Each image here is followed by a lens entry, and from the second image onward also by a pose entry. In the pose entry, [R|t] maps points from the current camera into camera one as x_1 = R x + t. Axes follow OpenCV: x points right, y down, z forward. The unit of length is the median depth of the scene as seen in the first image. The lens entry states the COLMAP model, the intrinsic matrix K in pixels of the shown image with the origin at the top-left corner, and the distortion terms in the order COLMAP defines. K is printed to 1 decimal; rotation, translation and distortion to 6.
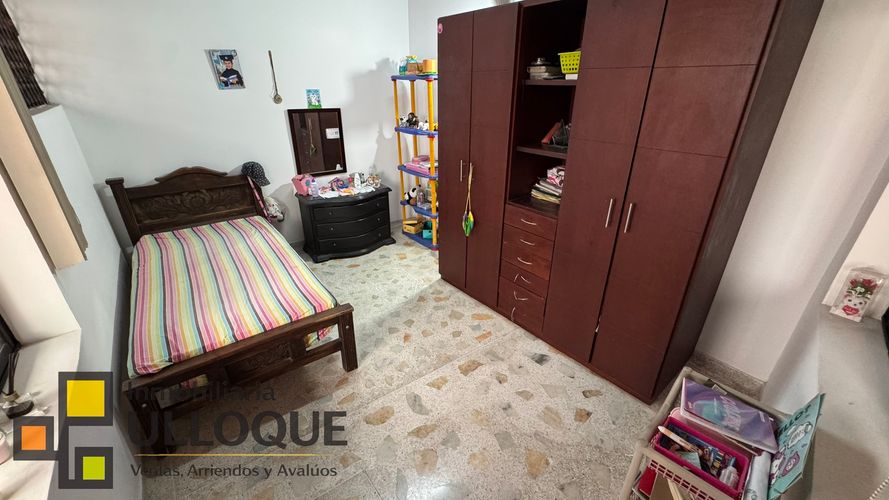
lens RADIAL K [[353.4, 0, 446.9], [0, 353.4, 245.3], [0, 0, 1]] dist [0.000067, -0.001099]
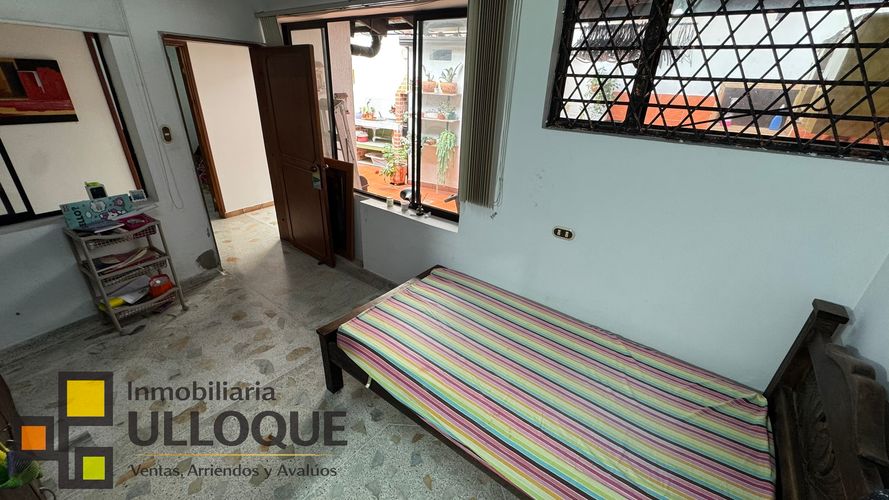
lens RADIAL K [[353.4, 0, 443.6], [0, 353.4, 250.2], [0, 0, 1]] dist [0.000067, -0.001099]
pose [[-0.968898, 0.061400, -0.239721, -0.404711], [-0.144429, 0.646304, 0.749287, -0.745134], [0.200939, 0.760606, -0.617335, 1.578547]]
